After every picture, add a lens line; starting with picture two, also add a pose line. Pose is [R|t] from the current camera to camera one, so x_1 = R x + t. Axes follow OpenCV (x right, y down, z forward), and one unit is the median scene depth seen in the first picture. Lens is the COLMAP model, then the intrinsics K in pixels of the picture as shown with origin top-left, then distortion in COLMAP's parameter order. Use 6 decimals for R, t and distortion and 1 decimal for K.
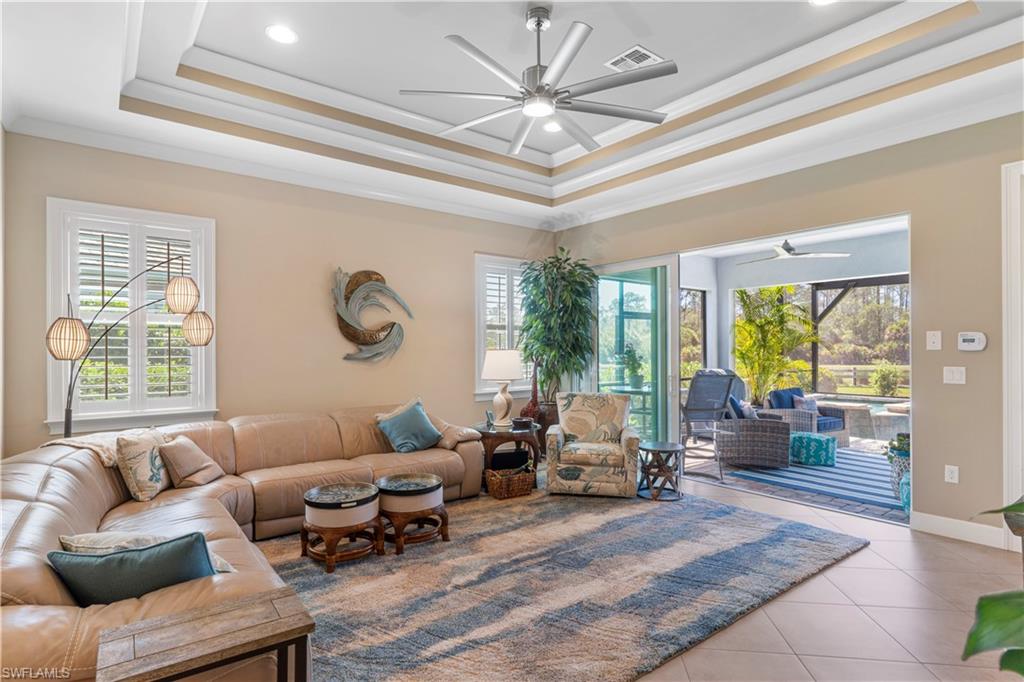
lens RADIAL K [[523.5, 0, 508.0], [0, 523.5, 349.0], [0, 0, 1]] dist [-0.004845, -0.000002]
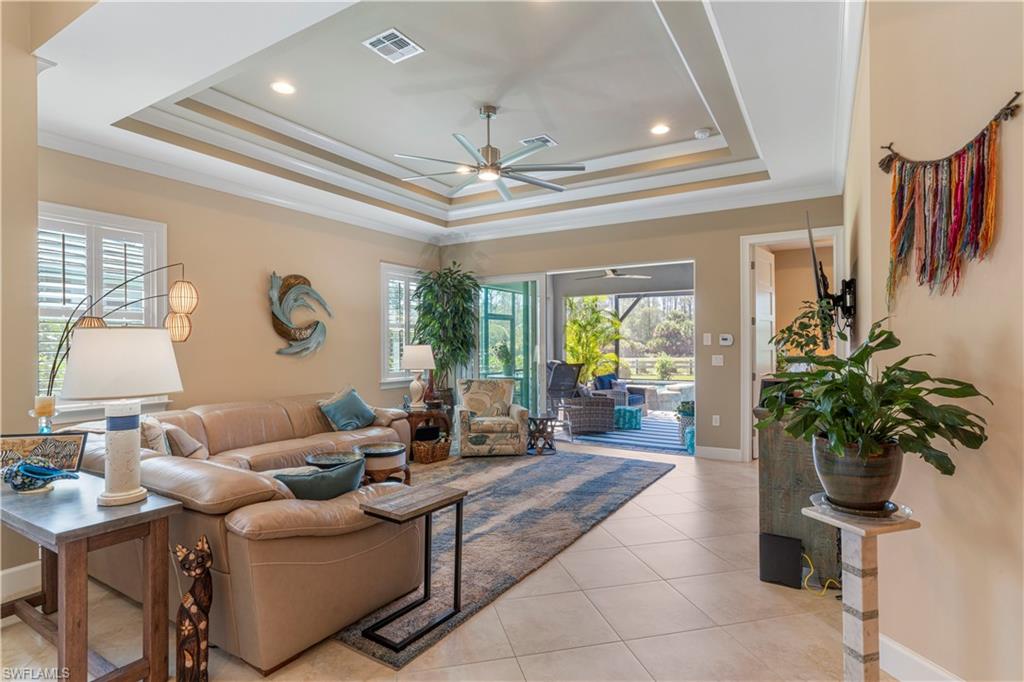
lens RADIAL K [[520.2, 0, 510.4], [0, 520.2, 344.7], [0, 0, 1]] dist [-0.015017, 0.012933]
pose [[0.935774, -0.000018, 0.352600, -0.264810], [-0.000138, 1.000000, 0.000417, 0.000152], [-0.352600, -0.000439, 0.935774, -0.238834]]
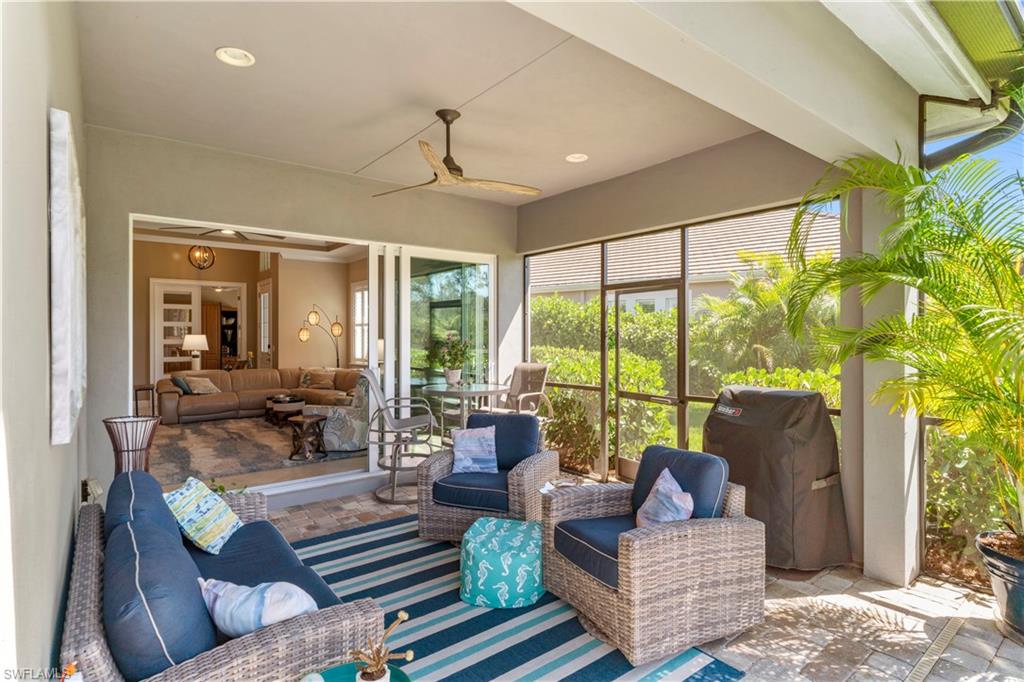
lens RADIAL K [[516.5, 0, 511.0], [0, 516.5, 336.8], [0, 0, 1]] dist [-0.001284, 0.000488]
pose [[-0.003933, 0.004730, -0.999981, 1.551122], [0.002059, 0.999987, 0.004722, -0.013066], [0.999990, -0.002041, -0.003943, 1.524680]]
